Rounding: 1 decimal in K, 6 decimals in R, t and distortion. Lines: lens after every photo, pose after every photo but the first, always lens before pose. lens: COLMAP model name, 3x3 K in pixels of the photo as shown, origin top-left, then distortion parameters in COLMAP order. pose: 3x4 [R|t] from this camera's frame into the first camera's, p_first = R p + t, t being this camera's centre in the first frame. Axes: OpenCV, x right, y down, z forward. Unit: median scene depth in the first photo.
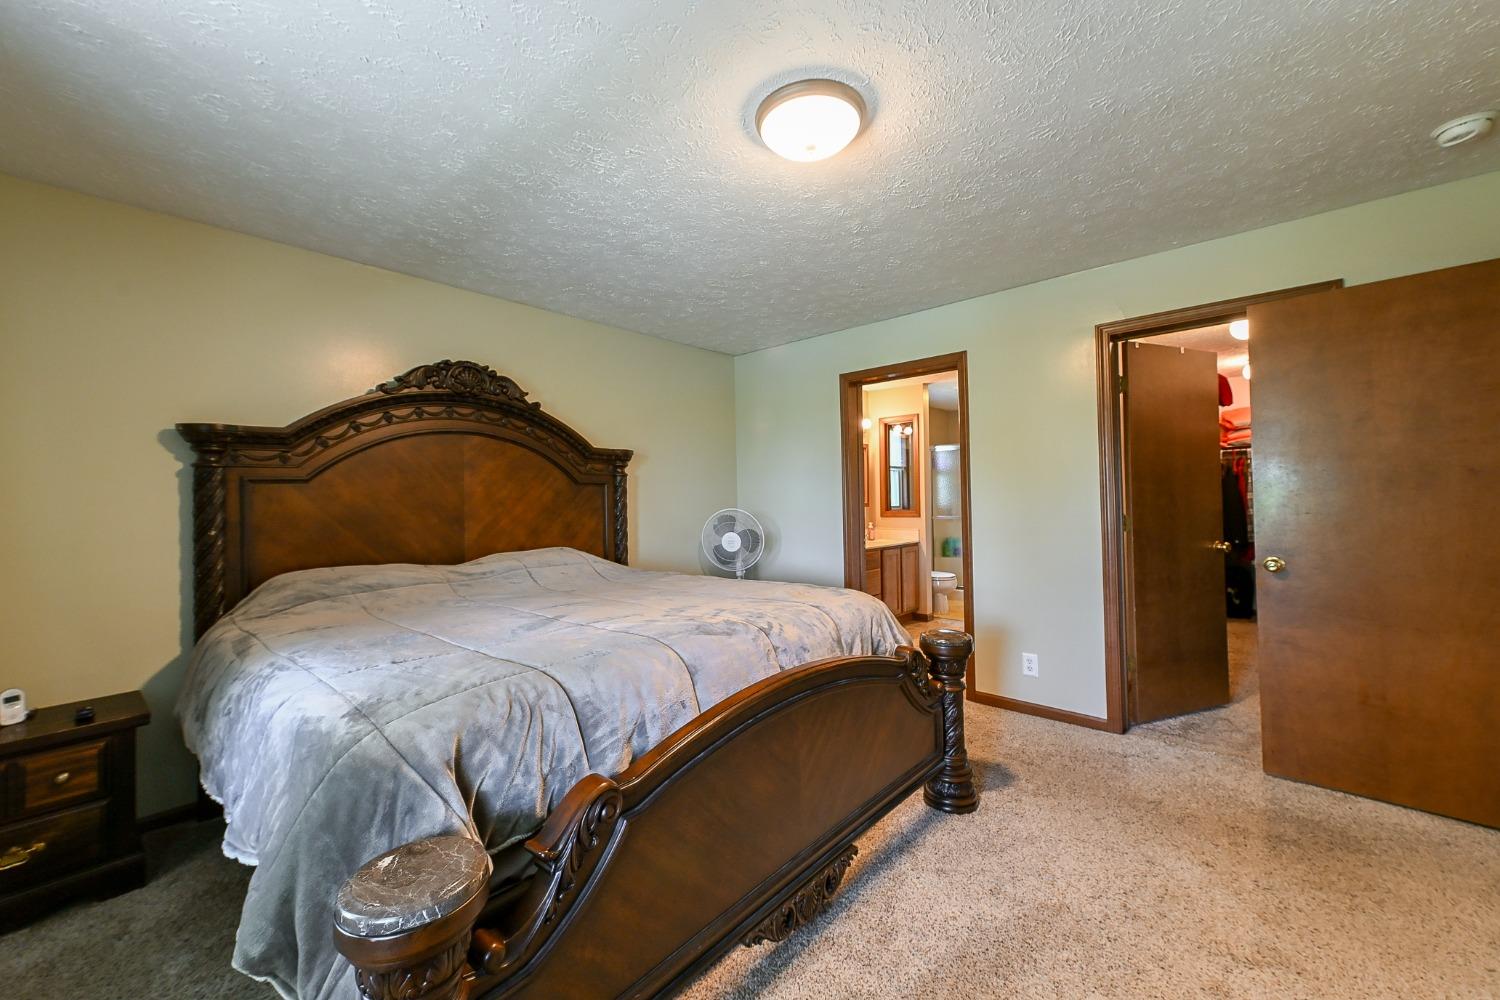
lens RADIAL K [[589.8, 0, 755.4], [0, 589.8, 495.9], [0, 0, 1]] dist [0.005482, -0.001399]
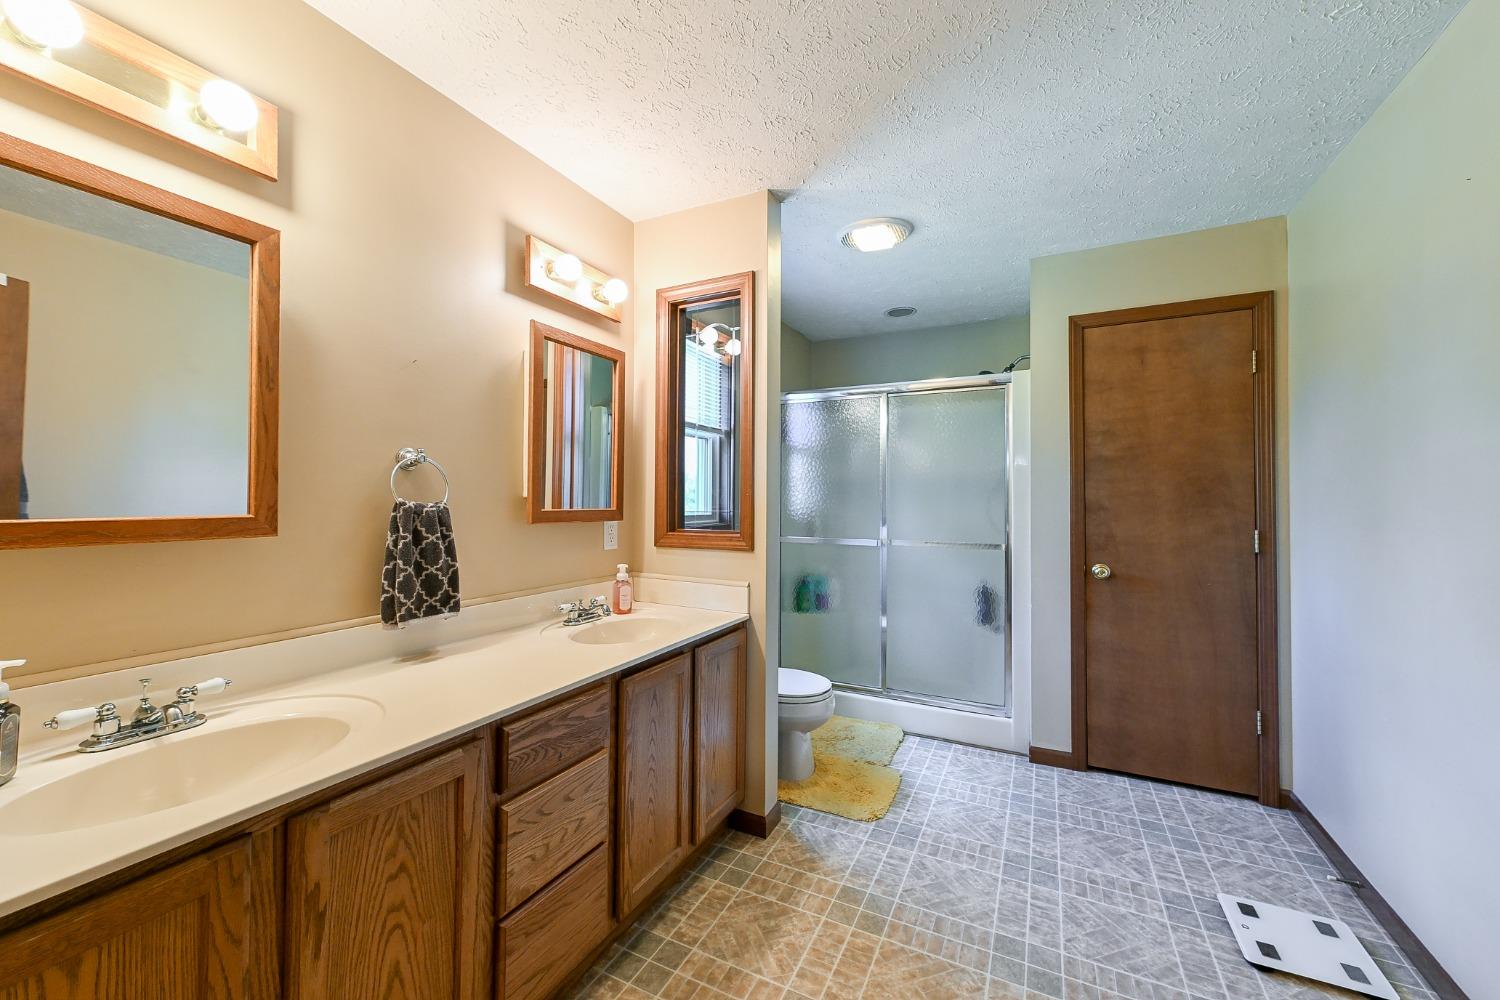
lens RADIAL K [[589.8, 0, 745.8], [0, 589.8, 492.7], [0, 0, 1]] dist [0.005482, -0.001399]
pose [[0.969442, 0.018128, 0.244652, 0.172701], [-0.018187, 0.999833, -0.002019, 0.000861], [-0.244647, -0.002492, 0.969609, 0.604656]]
